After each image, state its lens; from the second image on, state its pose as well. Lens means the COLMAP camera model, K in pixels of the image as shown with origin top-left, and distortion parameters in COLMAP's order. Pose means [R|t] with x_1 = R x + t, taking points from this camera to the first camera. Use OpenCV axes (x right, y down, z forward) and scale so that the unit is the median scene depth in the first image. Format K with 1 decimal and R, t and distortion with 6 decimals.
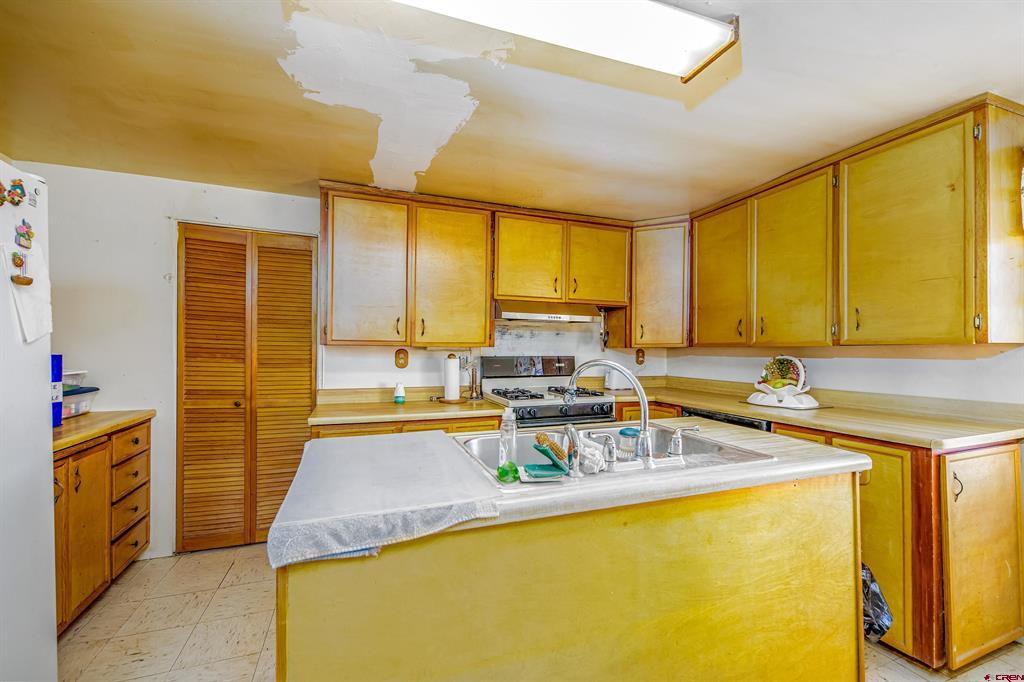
lens RADIAL K [[417.1, 0, 510.2], [0, 417.1, 349.7], [0, 0, 1]] dist [0.000107, -0.000352]
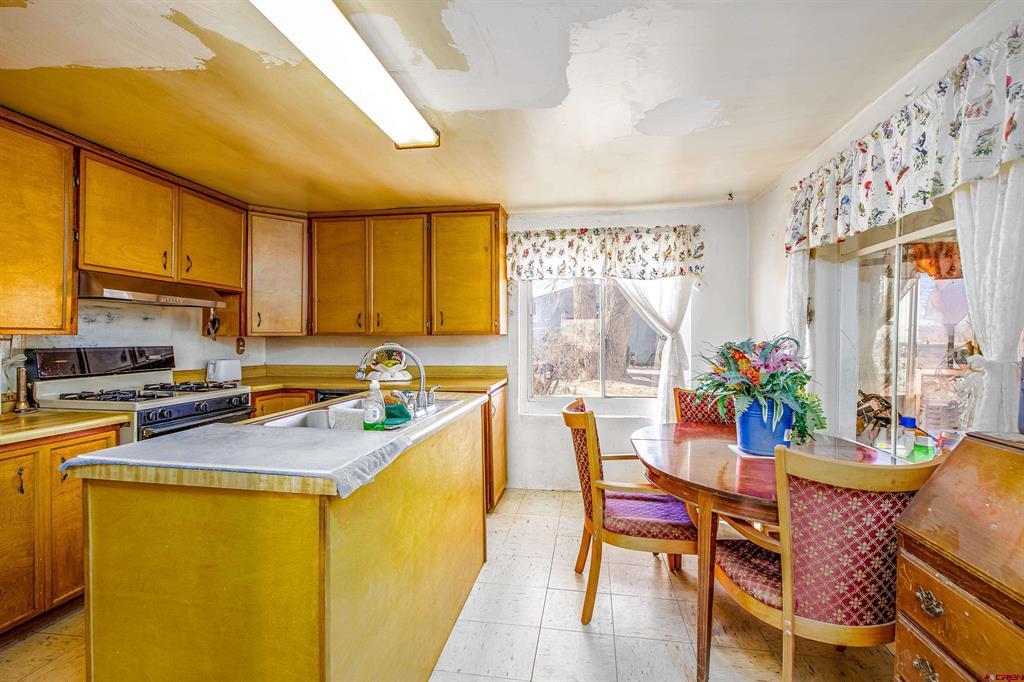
lens RADIAL K [[459.7, 0, 512.0], [0, 459.7, 341.0], [0, 0, 1]] dist [0.000053, -0.000049]
pose [[0.491019, -0.007292, 0.871118, -0.355888], [0.001324, 0.999970, 0.007625, -0.001077], [-0.871148, -0.002590, 0.491014, -0.048017]]
